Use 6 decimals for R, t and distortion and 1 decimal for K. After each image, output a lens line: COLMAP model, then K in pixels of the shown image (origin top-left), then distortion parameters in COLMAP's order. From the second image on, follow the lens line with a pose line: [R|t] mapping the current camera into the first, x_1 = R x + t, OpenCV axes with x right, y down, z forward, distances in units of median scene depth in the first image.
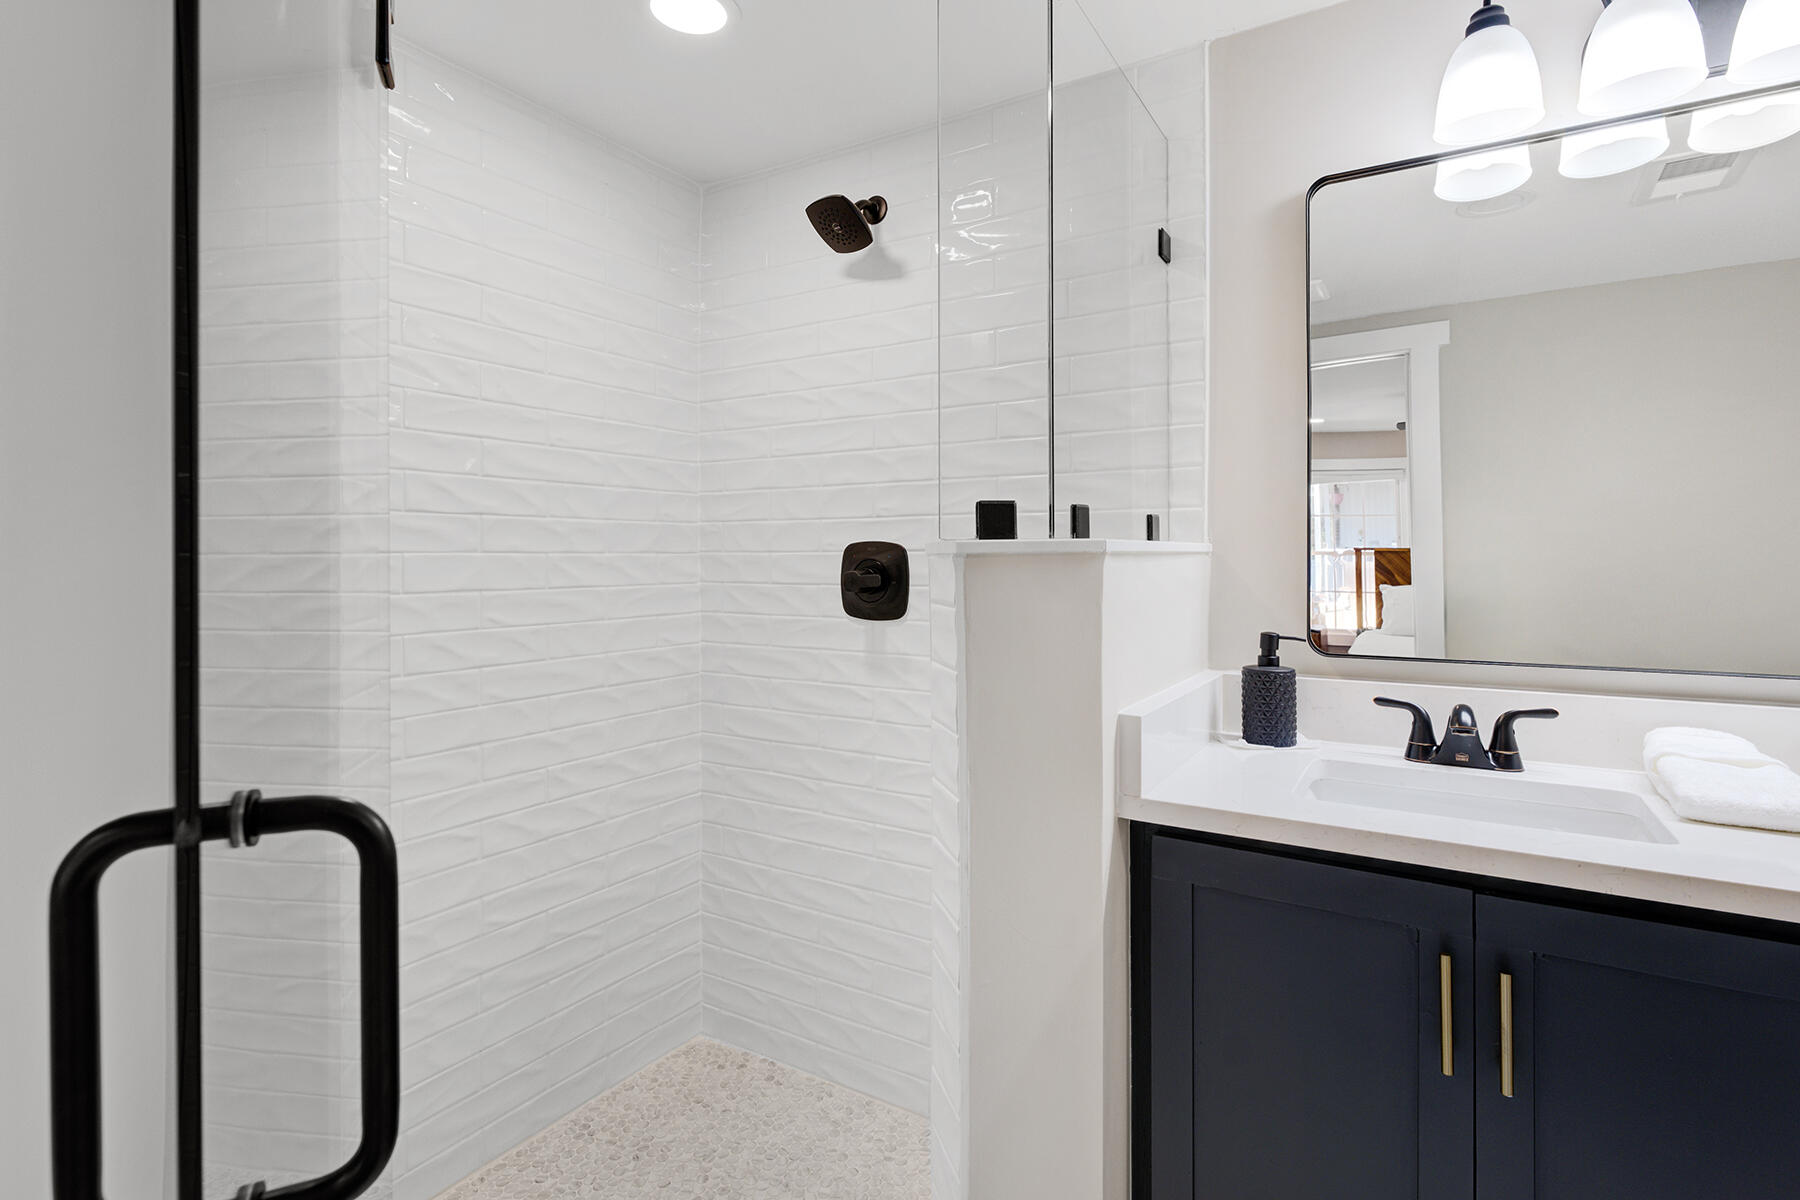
lens RADIAL K [[886.3, 0, 897.1], [0, 886.3, 549.6], [0, 0, 1]] dist [0.000505, -0.000225]
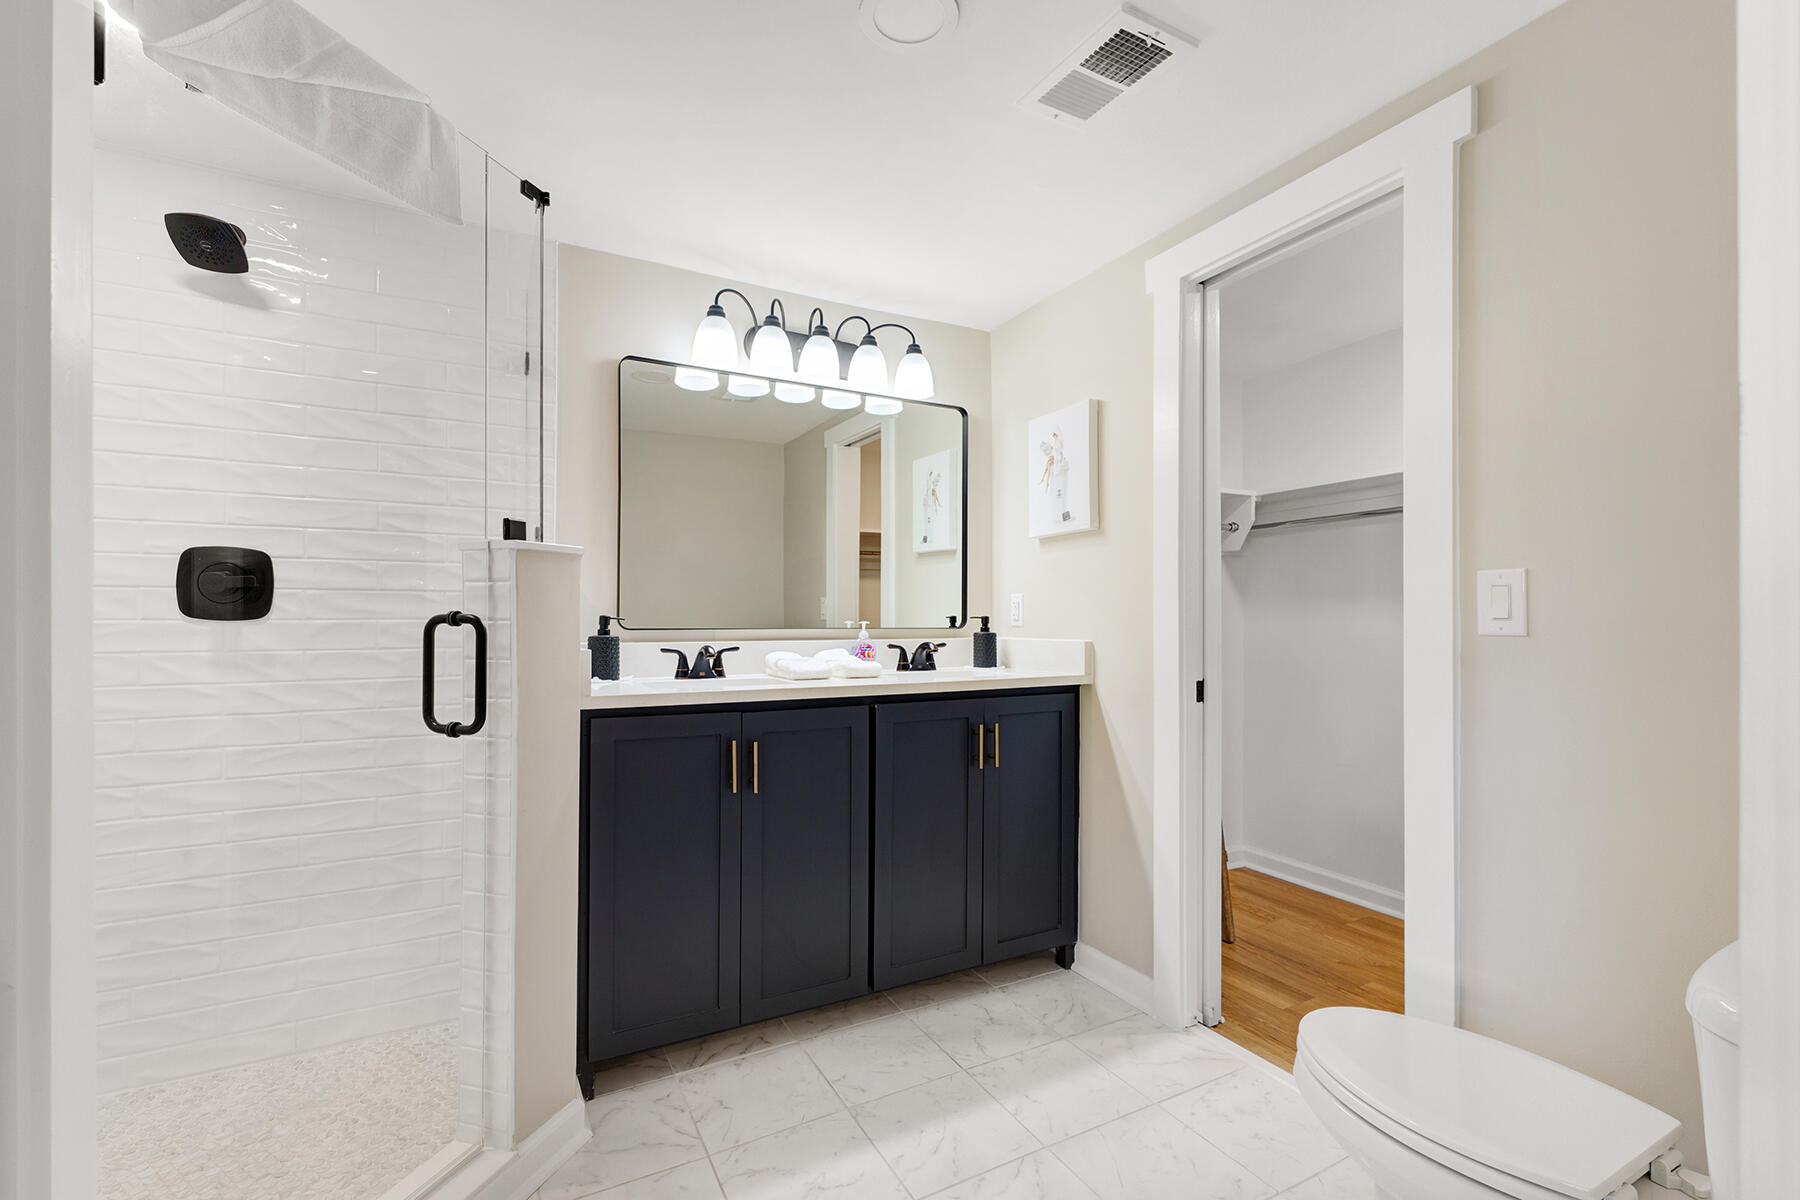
lens RADIAL K [[767.5, 0, 900.0], [0, 767.5, 600.0], [0, 0, 1]] dist [0.000446, 0.000103]
pose [[0.497537, 0.025602, 0.867065, -0.570097], [-0.008945, 0.999663, -0.024384, 0.094732], [-0.867397, 0.004376, 0.497598, -0.218607]]
